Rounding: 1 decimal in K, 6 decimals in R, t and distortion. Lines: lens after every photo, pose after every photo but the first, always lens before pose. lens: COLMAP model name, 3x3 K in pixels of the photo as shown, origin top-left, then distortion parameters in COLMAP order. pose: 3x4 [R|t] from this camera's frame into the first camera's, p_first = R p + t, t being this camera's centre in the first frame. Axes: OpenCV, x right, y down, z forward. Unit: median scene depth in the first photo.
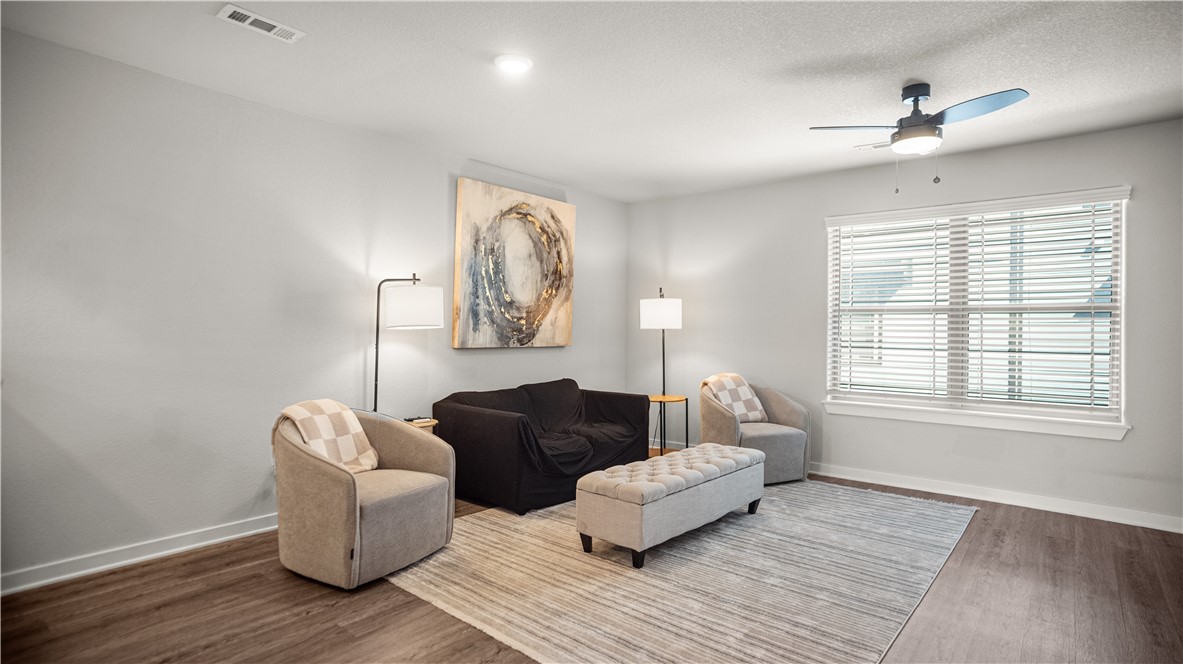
lens RADIAL K [[600.5, 0, 590.9], [0, 600.5, 337.3], [0, 0, 1]] dist [-0.071563, 0.050553]
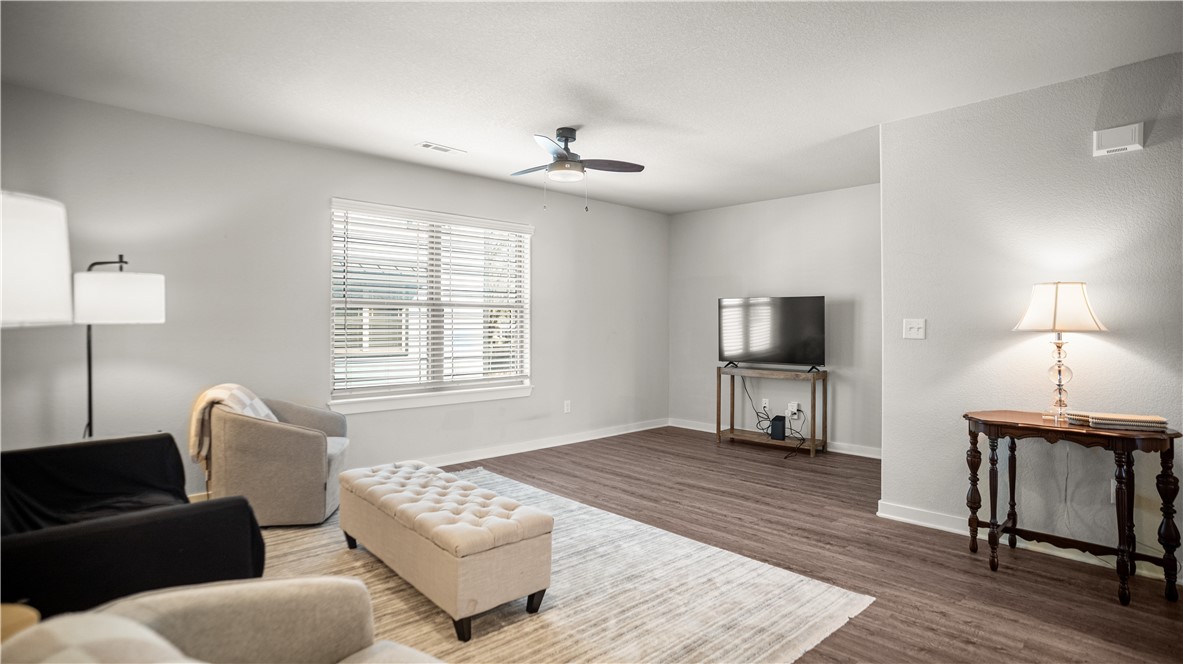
lens RADIAL K [[603.0, 0, 596.3], [0, 603.0, 326.7], [0, 0, 1]] dist [-0.036942, 0.000896]
pose [[0.101636, -0.013760, 0.994726, -0.466319], [0.012438, 0.999844, 0.012560, -0.013561], [-0.994744, 0.011096, 0.101792, 0.519937]]
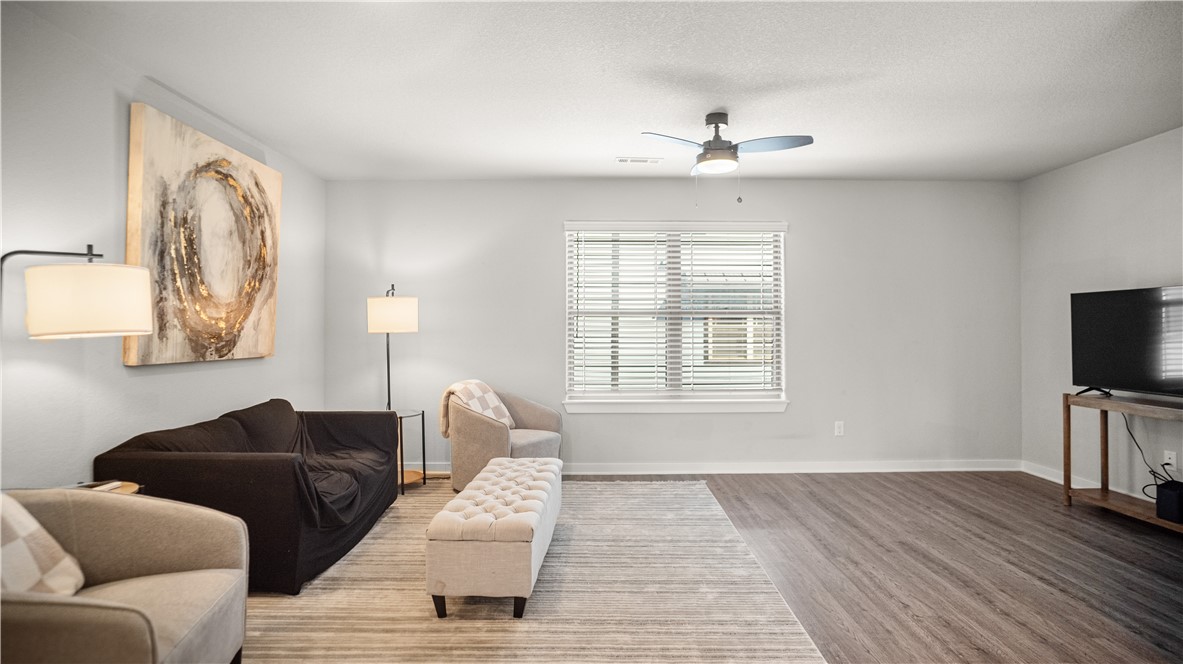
lens RADIAL K [[600.5, 0, 590.9], [0, 600.5, 337.3], [0, 0, 1]] dist [-0.071563, 0.050553]
pose [[0.766131, -0.015603, 0.642495, -0.236448], [0.017587, 0.999840, 0.003310, -0.005470], [-0.642444, 0.008764, 0.766283, 0.183739]]
